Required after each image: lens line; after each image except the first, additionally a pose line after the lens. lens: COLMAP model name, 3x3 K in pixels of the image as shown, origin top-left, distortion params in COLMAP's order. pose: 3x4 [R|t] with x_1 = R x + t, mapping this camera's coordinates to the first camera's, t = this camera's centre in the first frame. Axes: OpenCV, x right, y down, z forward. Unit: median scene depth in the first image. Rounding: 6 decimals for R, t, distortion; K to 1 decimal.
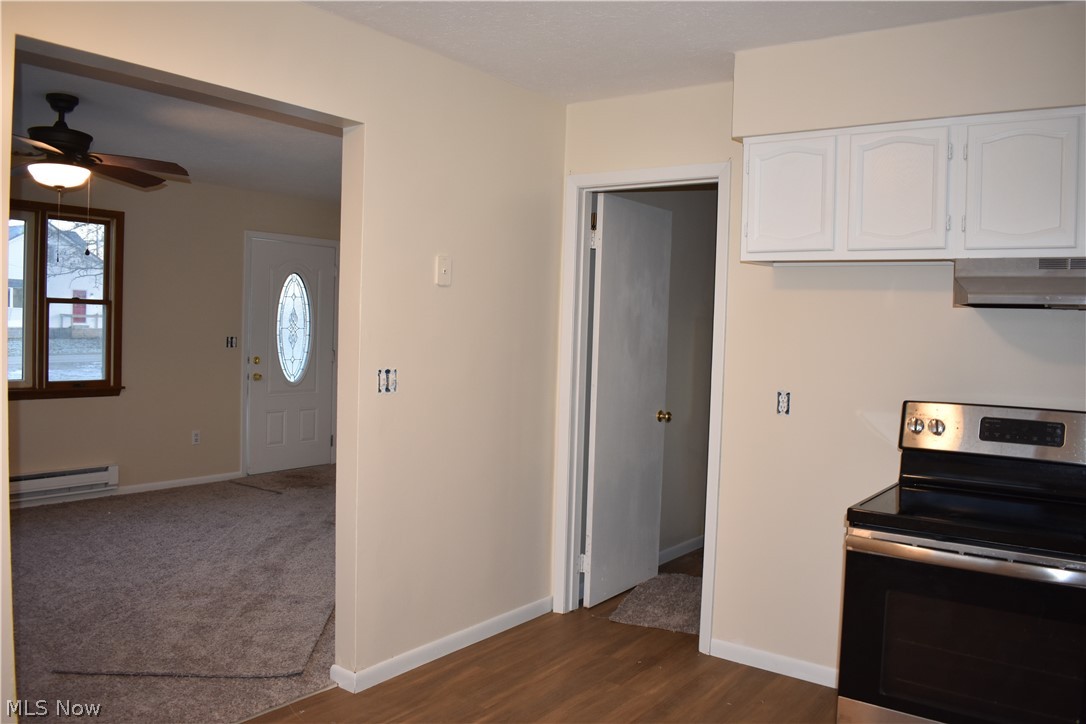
lens RADIAL K [[860.7, 0, 543.6], [0, 860.7, 361.1], [0, 0, 1]] dist [-0.085891, 0.008025]
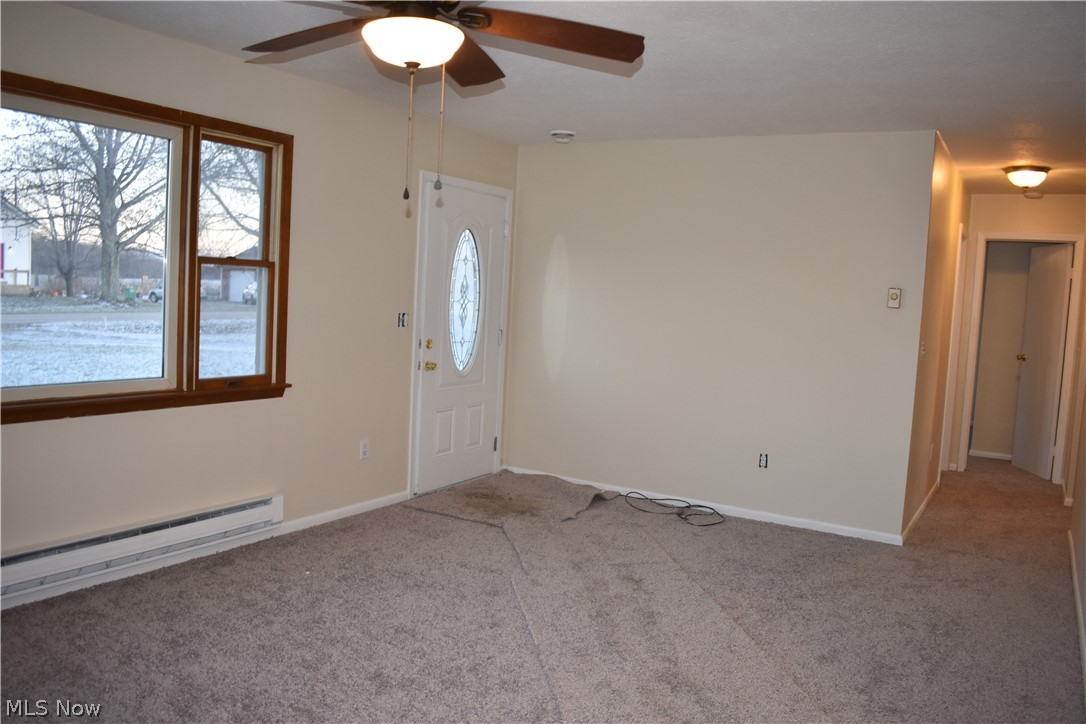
lens RADIAL K [[860.7, 0, 545.3], [0, 860.7, 359.1], [0, 0, 1]] dist [-0.085891, 0.008025]
pose [[0.994742, 0.009912, 0.101936, -0.330322], [-0.014142, 0.999065, 0.040855, -0.021319], [-0.101435, -0.042082, 0.993952, 0.245695]]
